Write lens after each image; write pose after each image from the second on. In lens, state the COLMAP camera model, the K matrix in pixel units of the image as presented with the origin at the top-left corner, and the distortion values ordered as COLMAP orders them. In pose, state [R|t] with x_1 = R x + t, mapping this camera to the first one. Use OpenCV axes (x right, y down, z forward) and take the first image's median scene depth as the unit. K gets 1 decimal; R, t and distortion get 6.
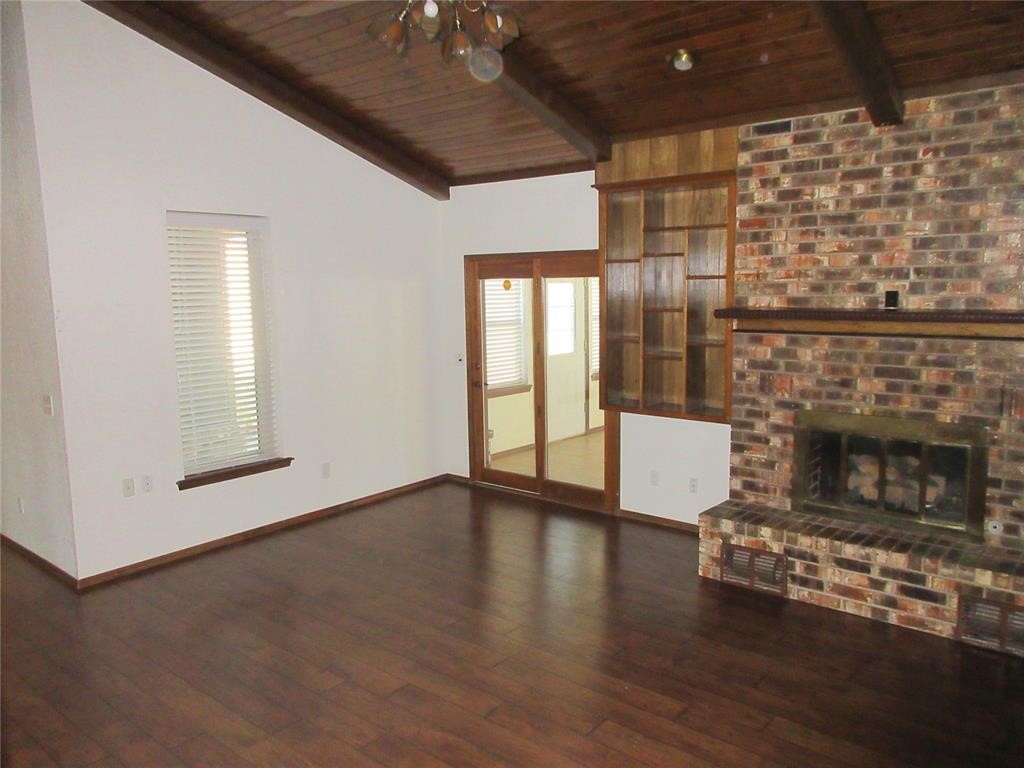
lens RADIAL K [[771.8, 0, 510.4], [0, 771.8, 386.4], [0, 0, 1]] dist [0.023545, 0.010443]
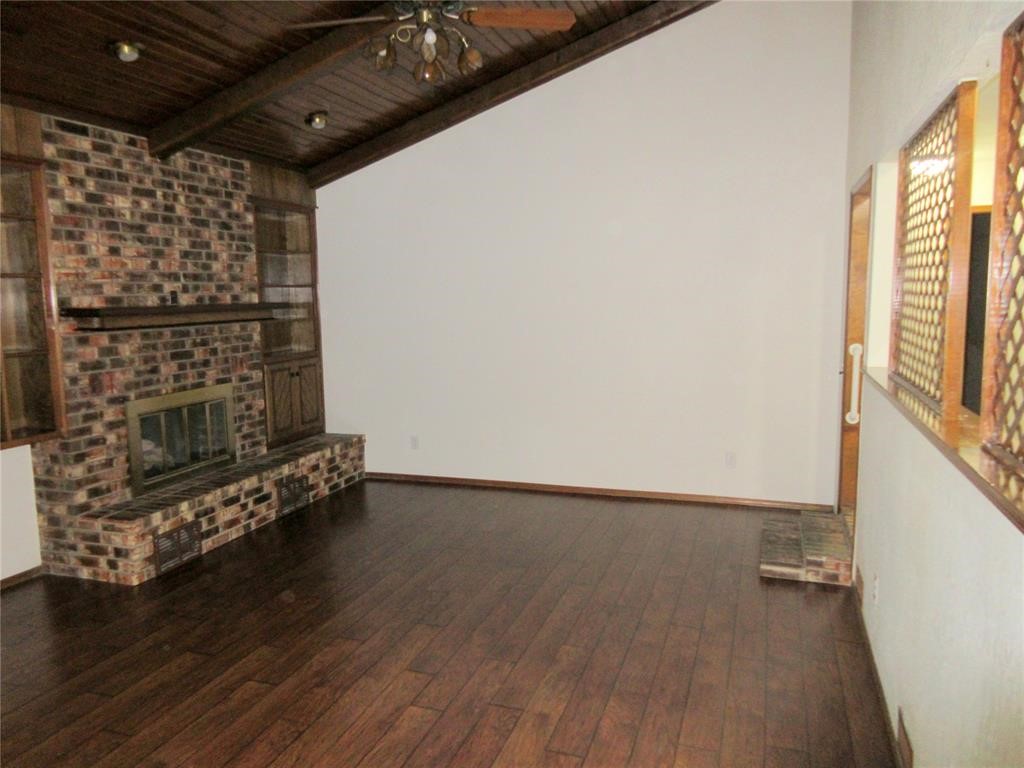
lens RADIAL K [[771.8, 0, 510.8], [0, 771.8, 382.7], [0, 0, 1]] dist [0.023545, 0.010443]
pose [[-0.353954, -0.091396, 0.930787, -0.855820], [0.152436, 0.976268, 0.153829, -0.084362], [-0.922757, 0.196334, -0.331622, 0.909000]]
